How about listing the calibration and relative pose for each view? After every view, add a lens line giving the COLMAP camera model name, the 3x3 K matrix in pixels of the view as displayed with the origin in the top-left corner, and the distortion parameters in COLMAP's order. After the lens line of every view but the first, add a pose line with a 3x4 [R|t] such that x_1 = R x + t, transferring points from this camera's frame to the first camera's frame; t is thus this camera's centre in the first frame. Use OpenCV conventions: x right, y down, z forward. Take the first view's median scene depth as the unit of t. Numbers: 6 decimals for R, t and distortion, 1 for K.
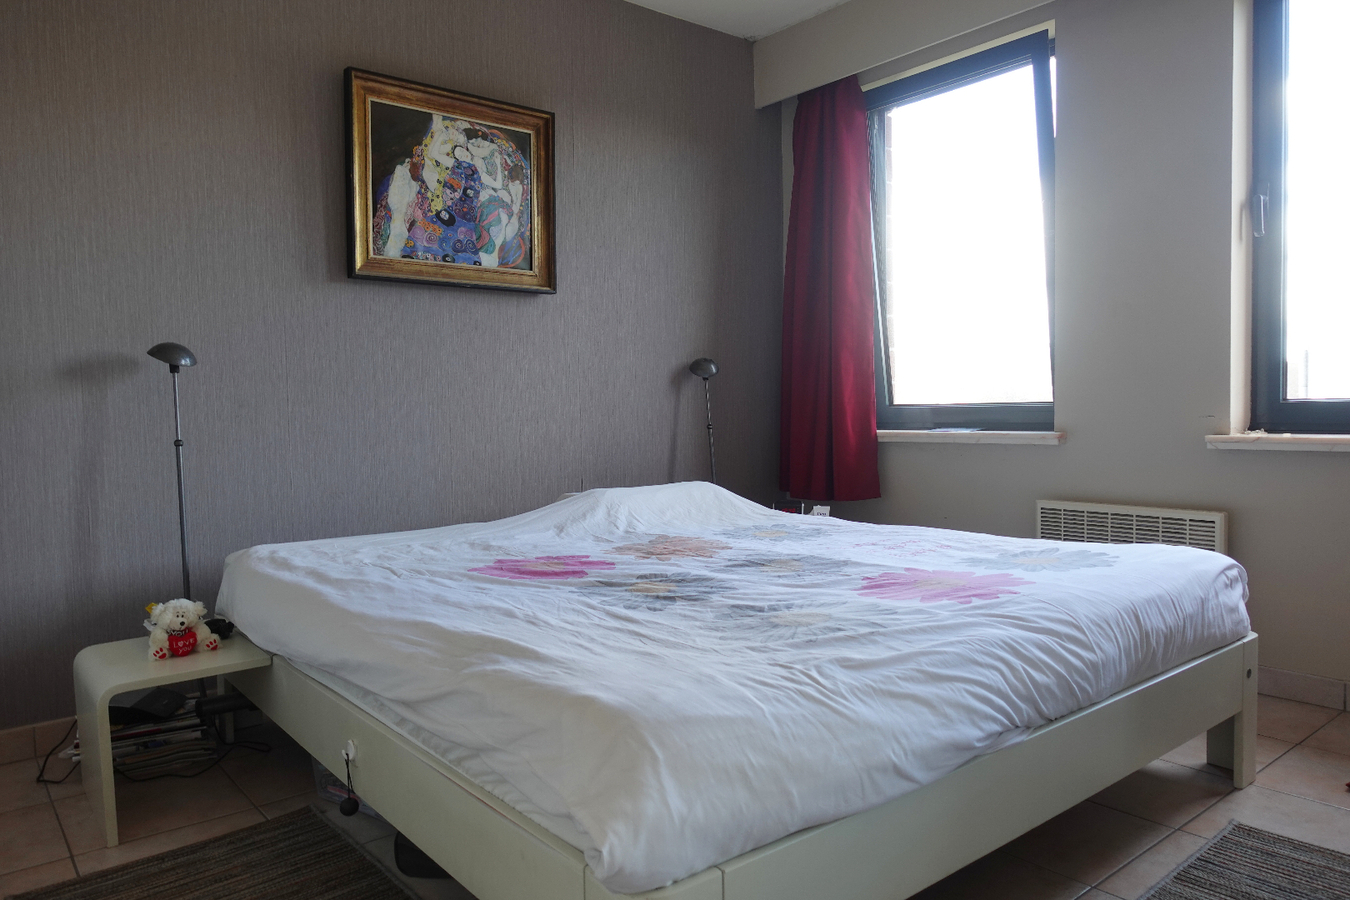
lens RADIAL K [[930.6, 0, 674.7], [0, 930.6, 445.1], [0, 0, 1]] dist [0.000781, -0.000478]
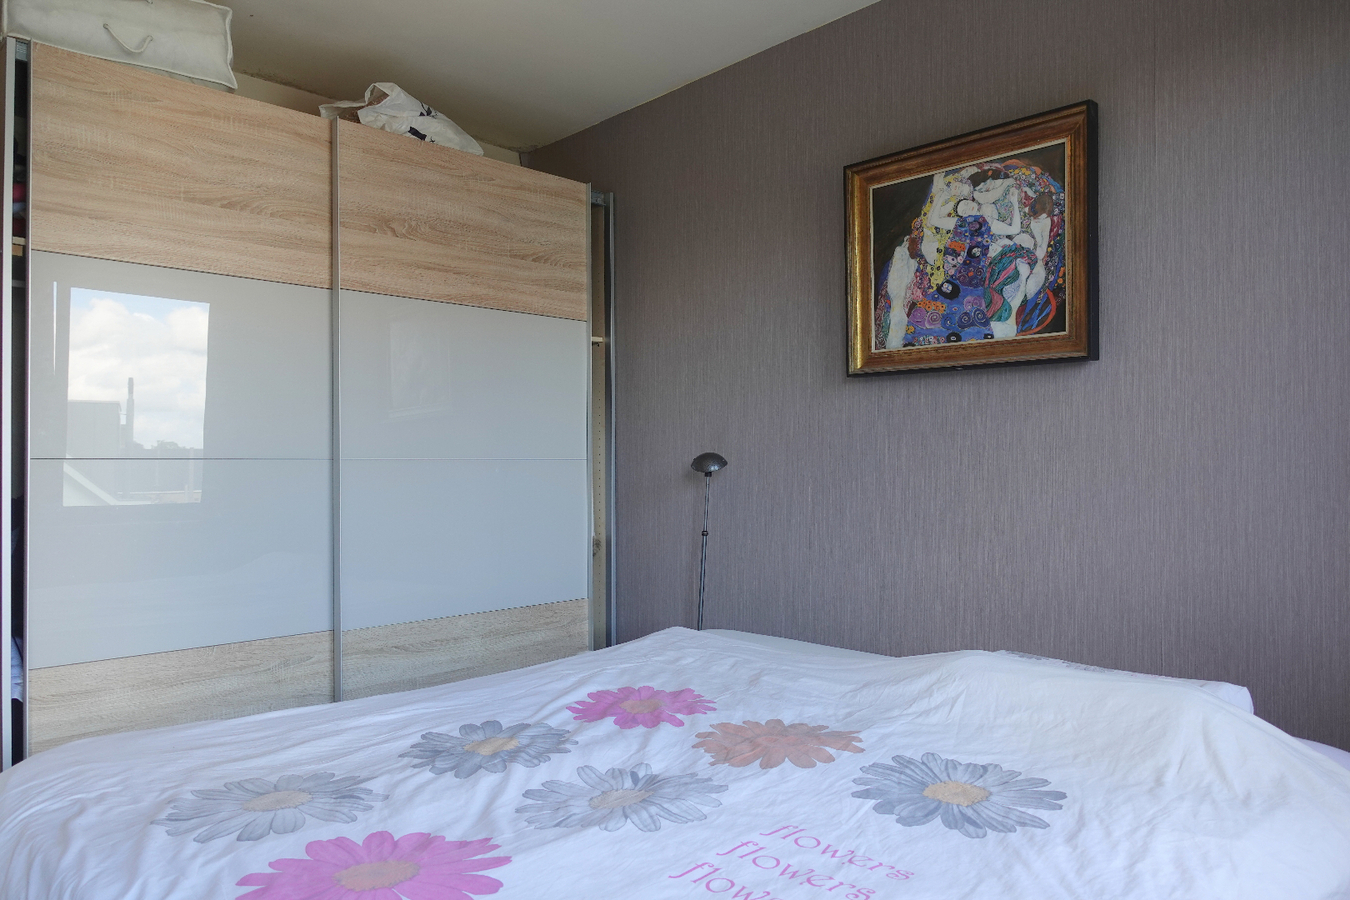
lens RADIAL K [[930.6, 0, 674.2], [0, 930.6, 455.4], [0, 0, 1]] dist [0.000781, -0.000478]
pose [[0.090040, 0.003391, -0.995932, 0.568873], [-0.040797, 0.999167, -0.000287, -0.084513], [0.995102, 0.040657, 0.090103, 0.681966]]
